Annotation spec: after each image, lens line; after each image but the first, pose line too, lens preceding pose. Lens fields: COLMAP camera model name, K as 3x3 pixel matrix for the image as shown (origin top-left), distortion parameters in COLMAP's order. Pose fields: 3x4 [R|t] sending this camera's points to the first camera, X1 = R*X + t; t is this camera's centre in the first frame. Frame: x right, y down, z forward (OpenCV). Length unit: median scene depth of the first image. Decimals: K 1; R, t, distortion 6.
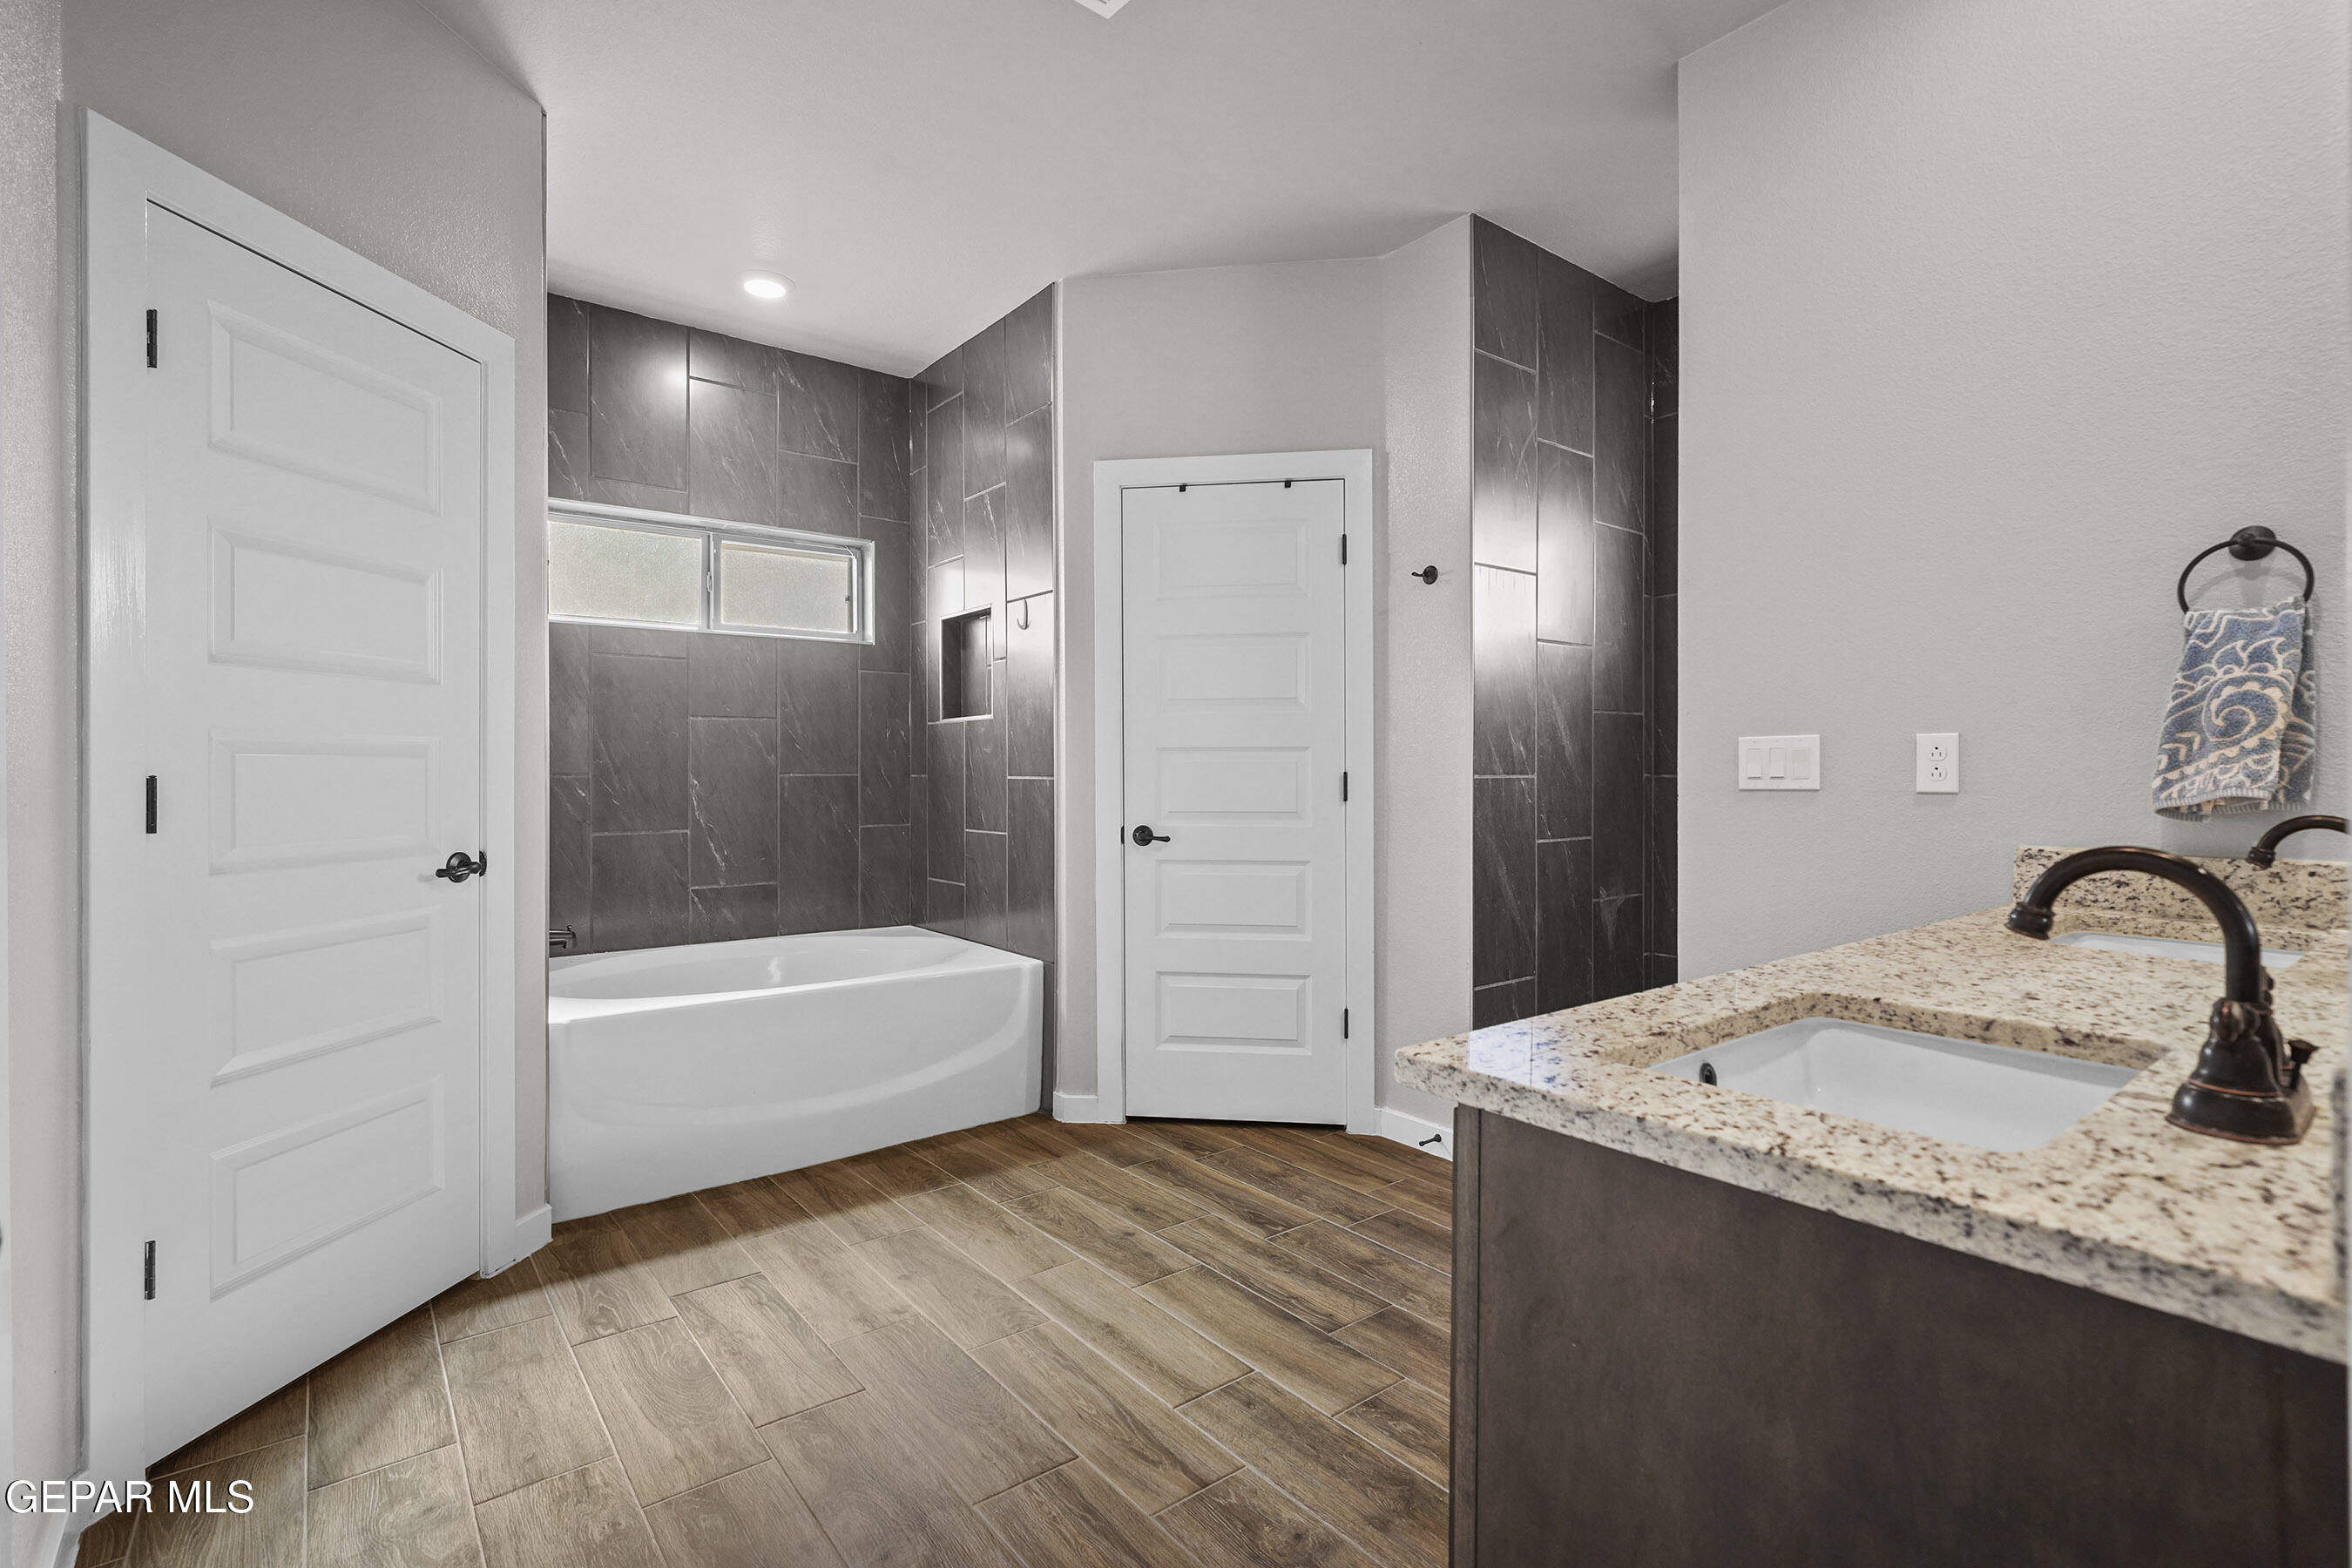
lens RADIAL K [[1083.3, 0, 1176.4], [0, 1083.3, 773.5], [0, 0, 1]] dist [-0.003144, 0.001738]
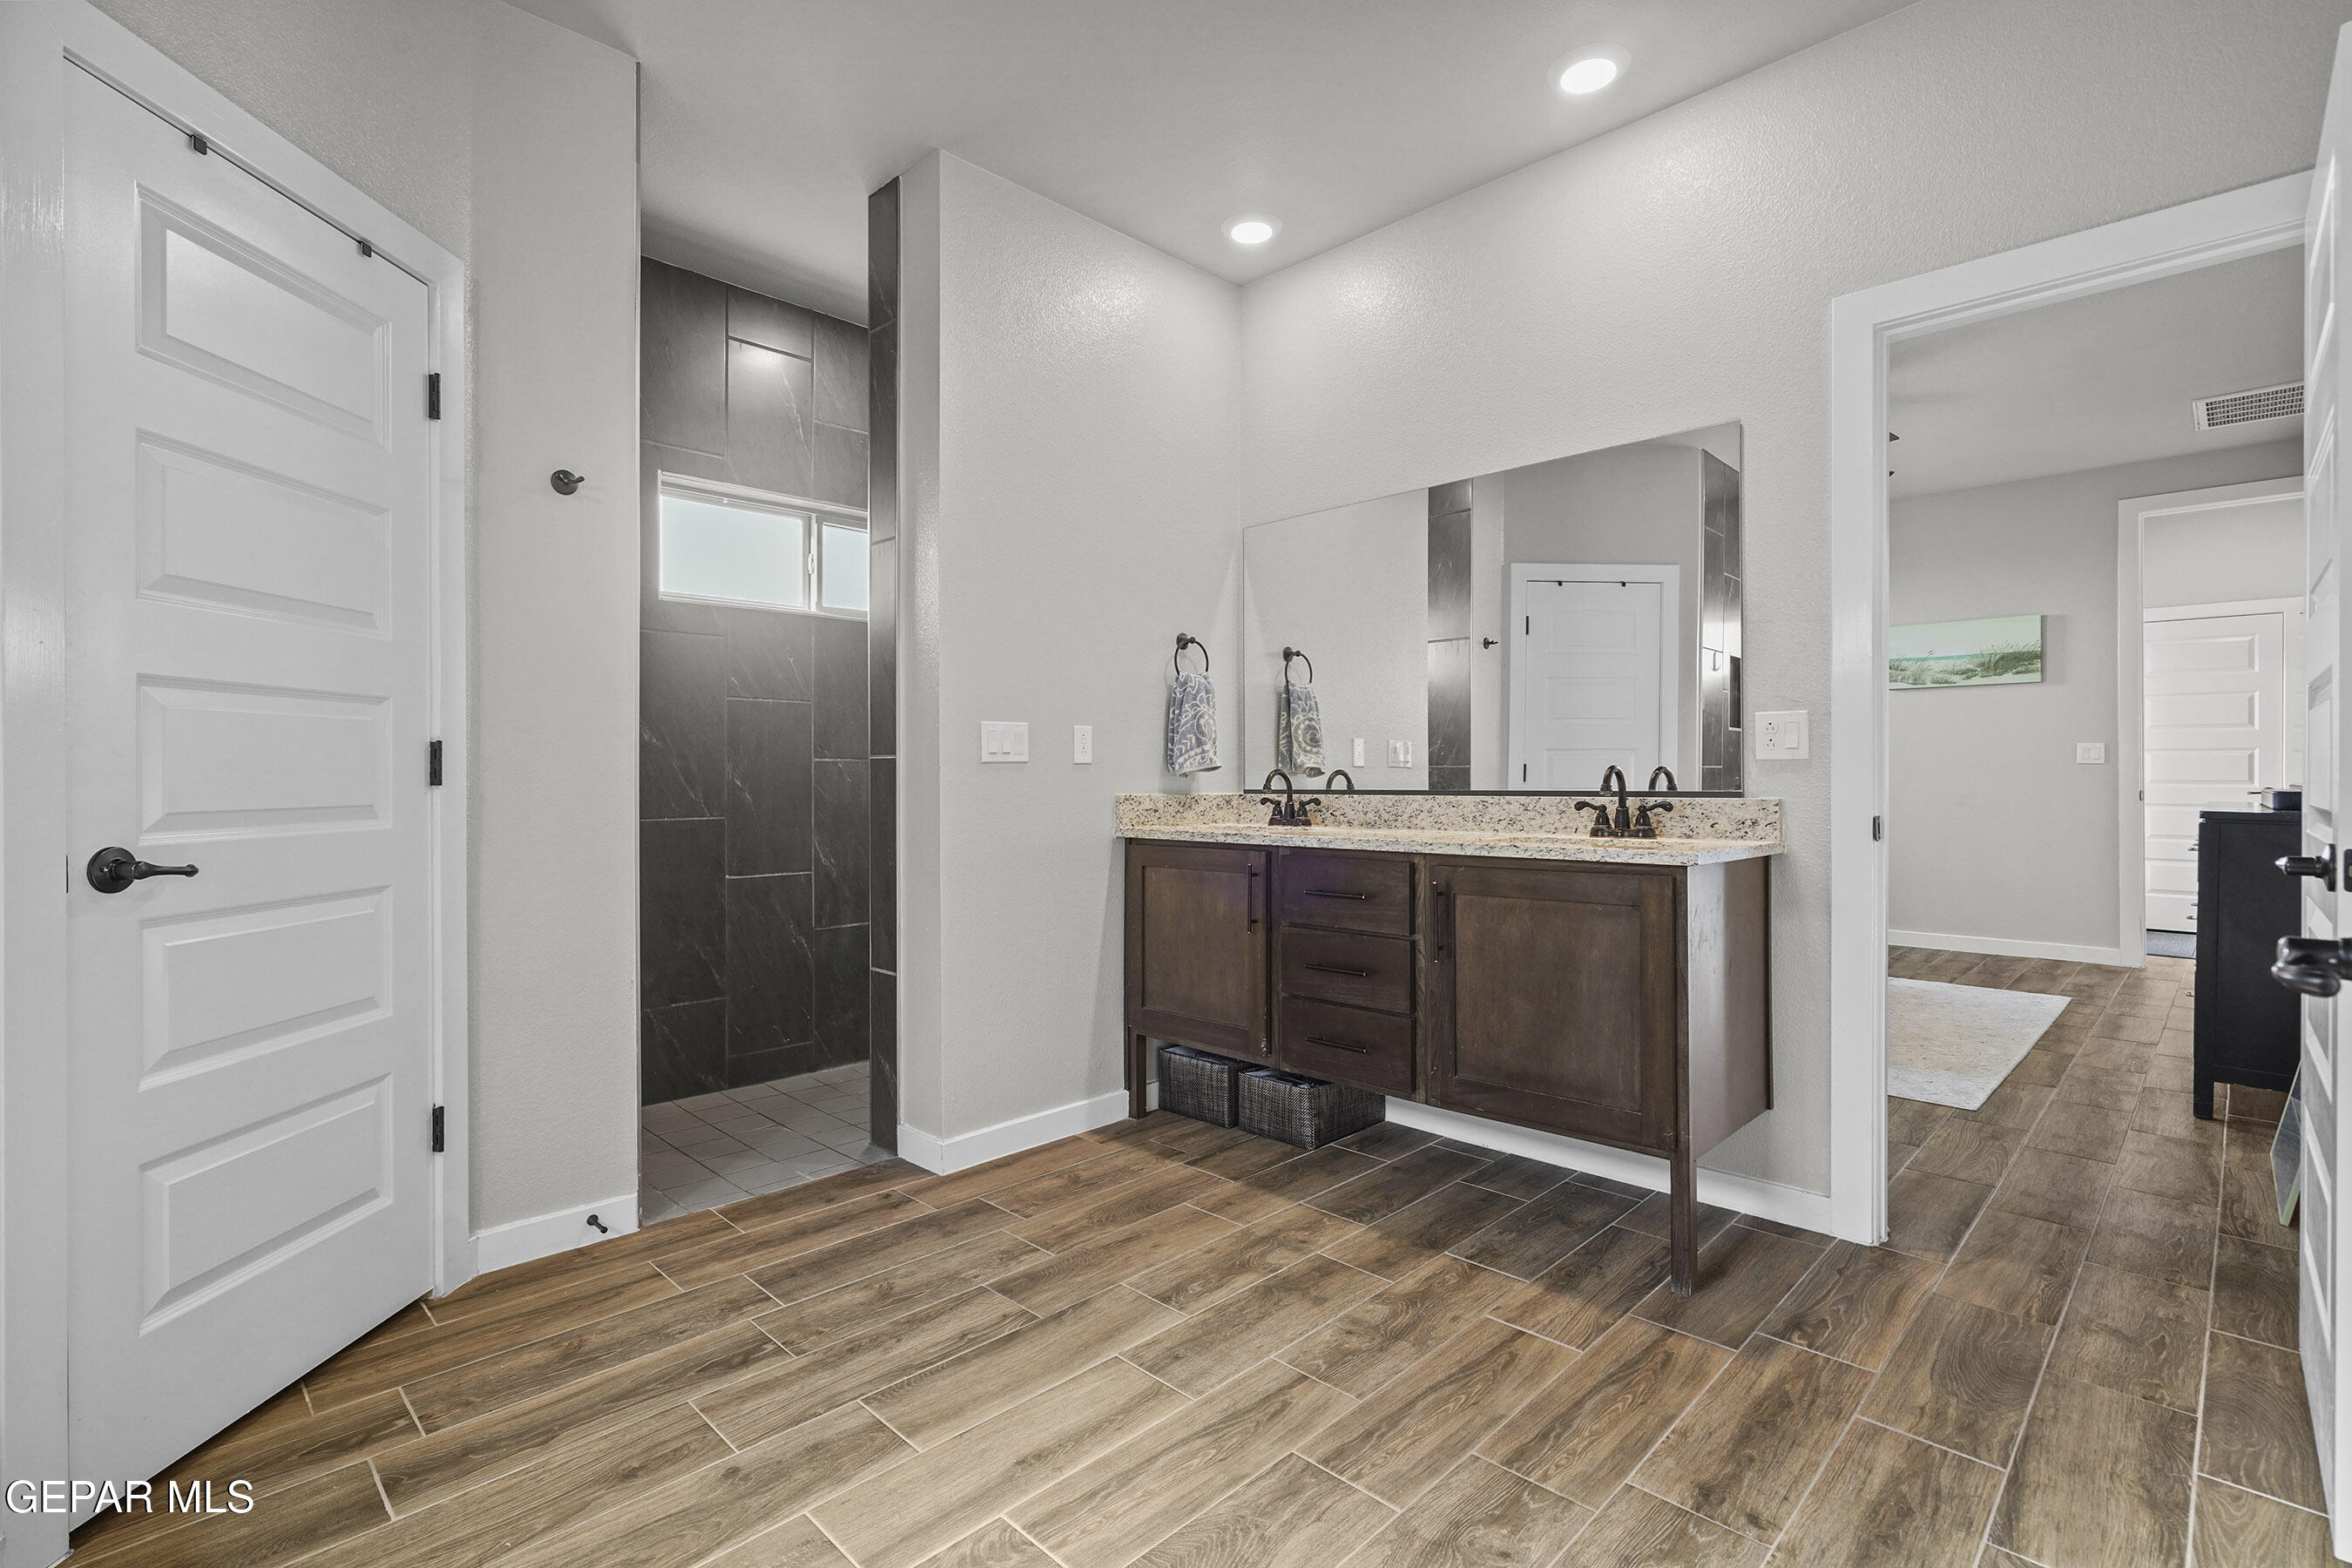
lens RADIAL K [[1083.3, 0, 1176.4], [0, 1083.3, 773.5], [0, 0, 1]] dist [-0.003144, 0.001738]
pose [[-0.114421, 0.000842, 0.993432, -0.693231], [0.004233, 0.999991, -0.000360, 0.026365], [-0.993423, 0.004164, -0.114424, 0.821113]]
